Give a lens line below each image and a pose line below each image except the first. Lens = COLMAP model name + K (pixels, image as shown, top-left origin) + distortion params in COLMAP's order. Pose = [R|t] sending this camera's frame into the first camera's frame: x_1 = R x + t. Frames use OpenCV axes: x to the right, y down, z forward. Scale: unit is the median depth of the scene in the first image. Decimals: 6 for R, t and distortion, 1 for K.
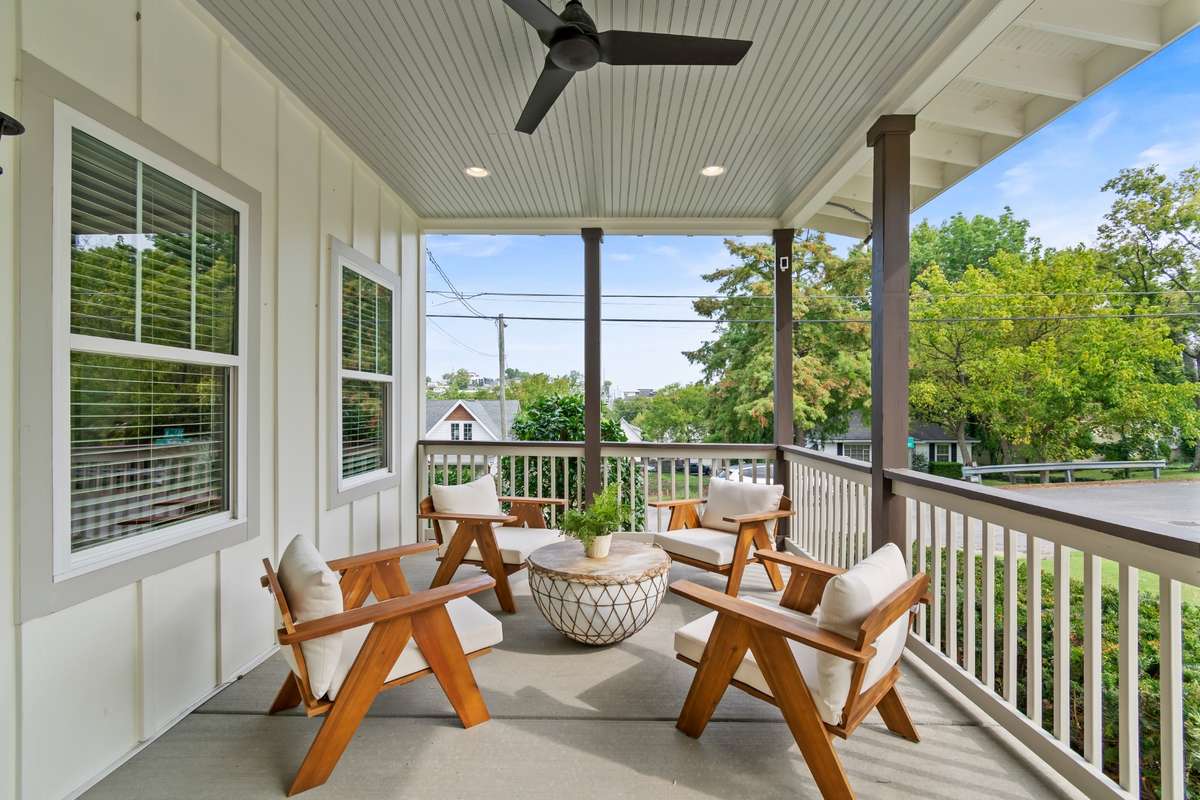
lens RADIAL K [[539.1, 0, 604.5], [0, 539.1, 403.2], [0, 0, 1]] dist [-0.003856, -0.001334]
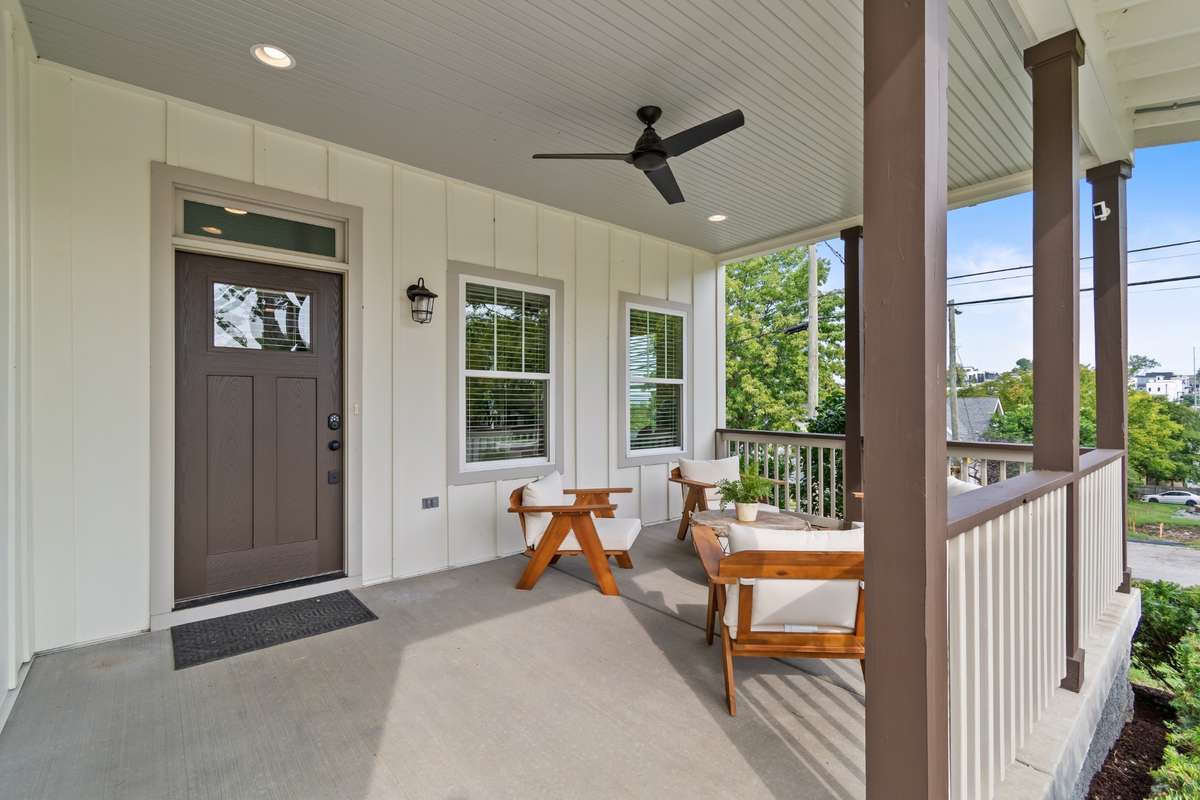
lens RADIAL K [[539.1, 0, 602.0], [0, 539.1, 401.9], [0, 0, 1]] dist [-0.003856, -0.001334]
pose [[0.646493, -0.006627, -0.762891, 0.847164], [0.004917, 0.999978, -0.004520, 0.019460], [0.762904, -0.000829, 0.646511, -0.058772]]
